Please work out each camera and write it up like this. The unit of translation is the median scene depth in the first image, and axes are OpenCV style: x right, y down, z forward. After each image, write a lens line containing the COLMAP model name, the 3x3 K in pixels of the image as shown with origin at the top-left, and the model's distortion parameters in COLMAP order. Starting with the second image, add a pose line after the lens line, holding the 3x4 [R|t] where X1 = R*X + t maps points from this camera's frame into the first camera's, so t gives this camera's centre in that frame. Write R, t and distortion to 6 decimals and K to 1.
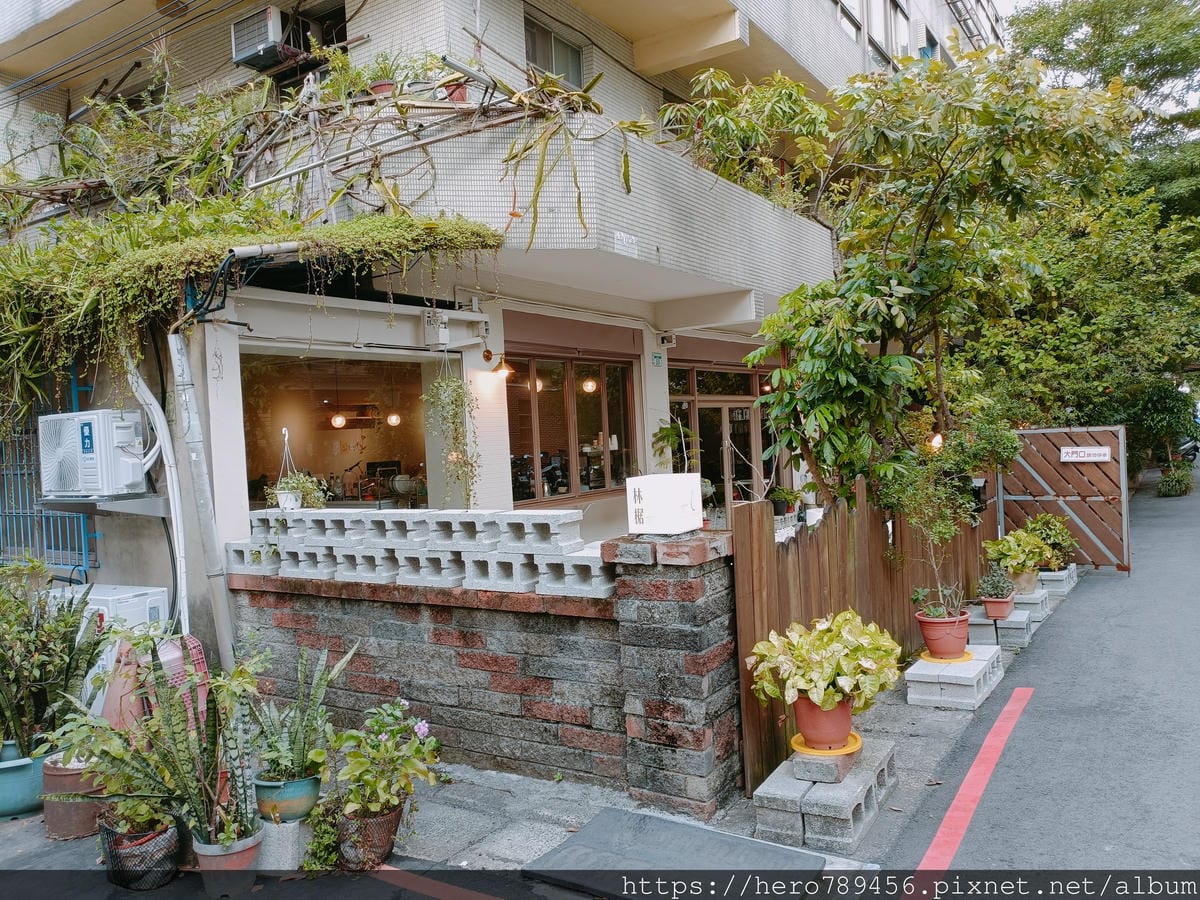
lens RADIAL K [[915.8, 0, 600.2], [0, 915.8, 450.1], [0, 0, 1]] dist [-0.010282, -0.000726]
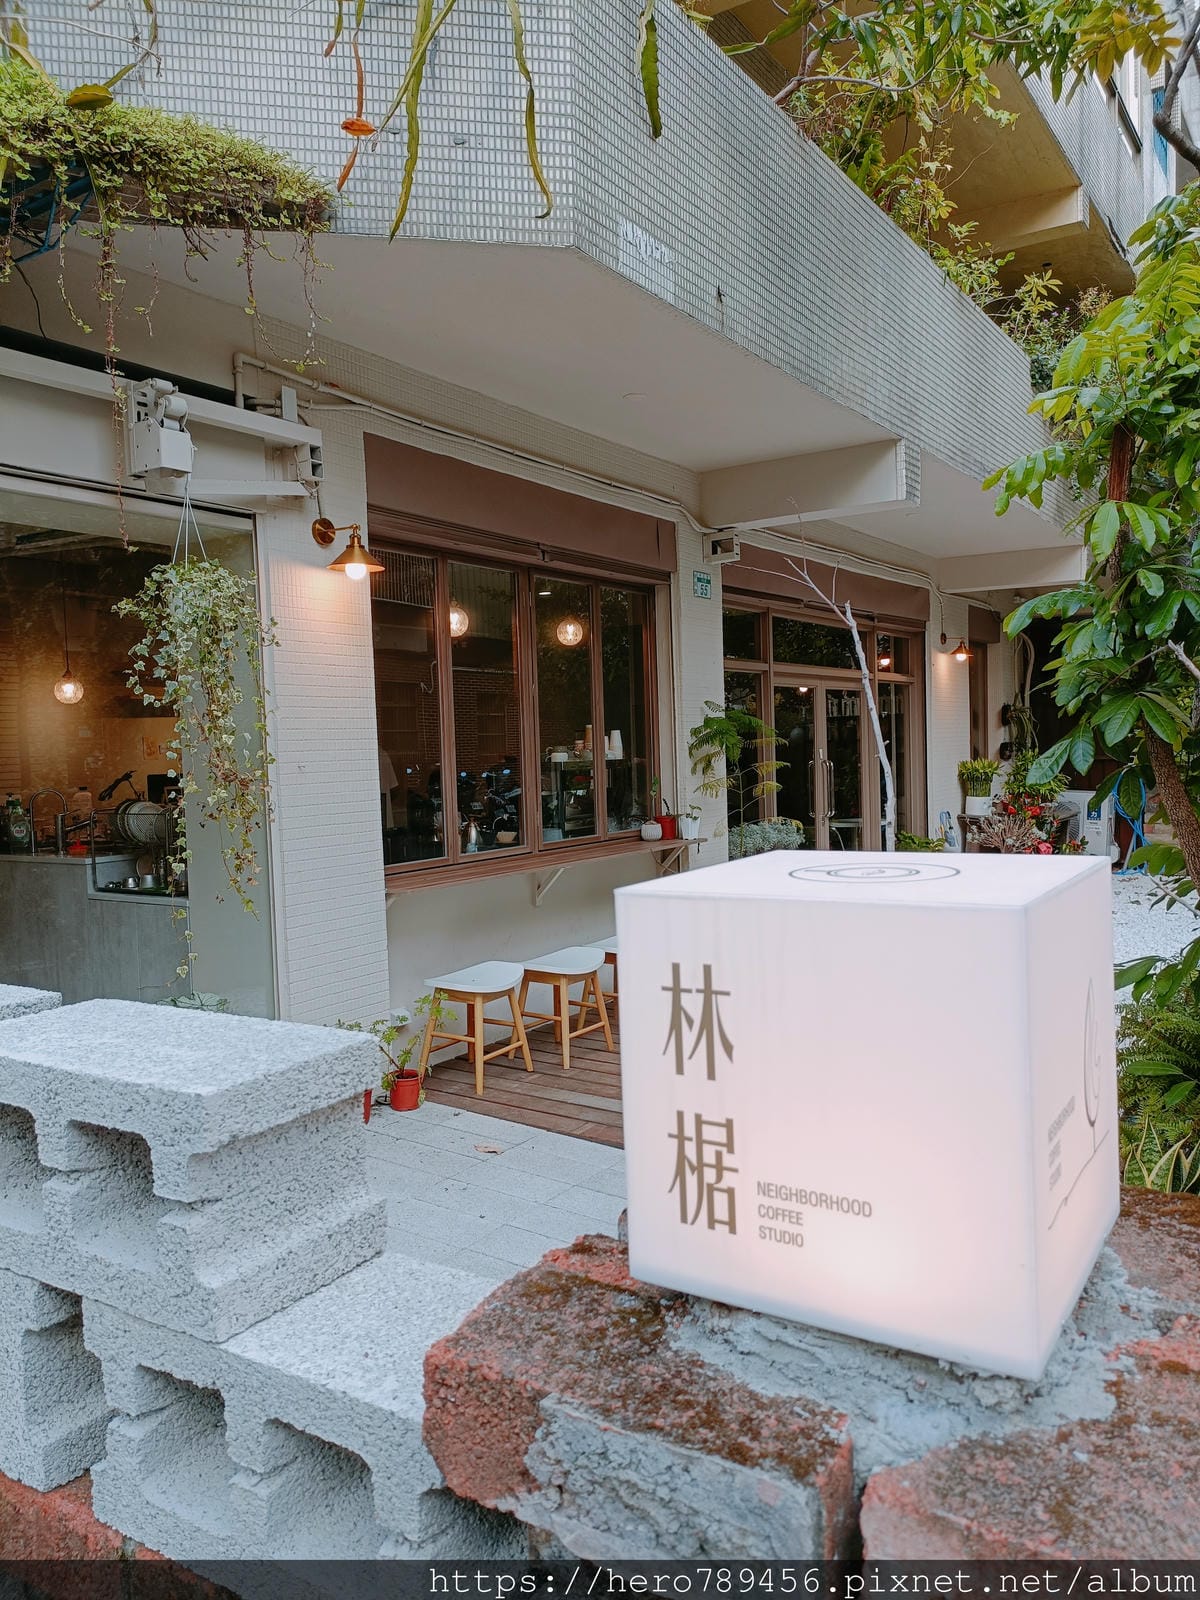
lens RADIAL K [[1221.1, 0, 601.9], [0, 1221.1, 806.4], [0, 0, 1]] dist [-0.010282, -0.000726]
pose [[0.999801, 0.019776, -0.002695, 0.011380], [-0.019681, 0.999311, 0.031470, 0.005187], [0.003315, -0.031411, 0.999501, 0.349661]]
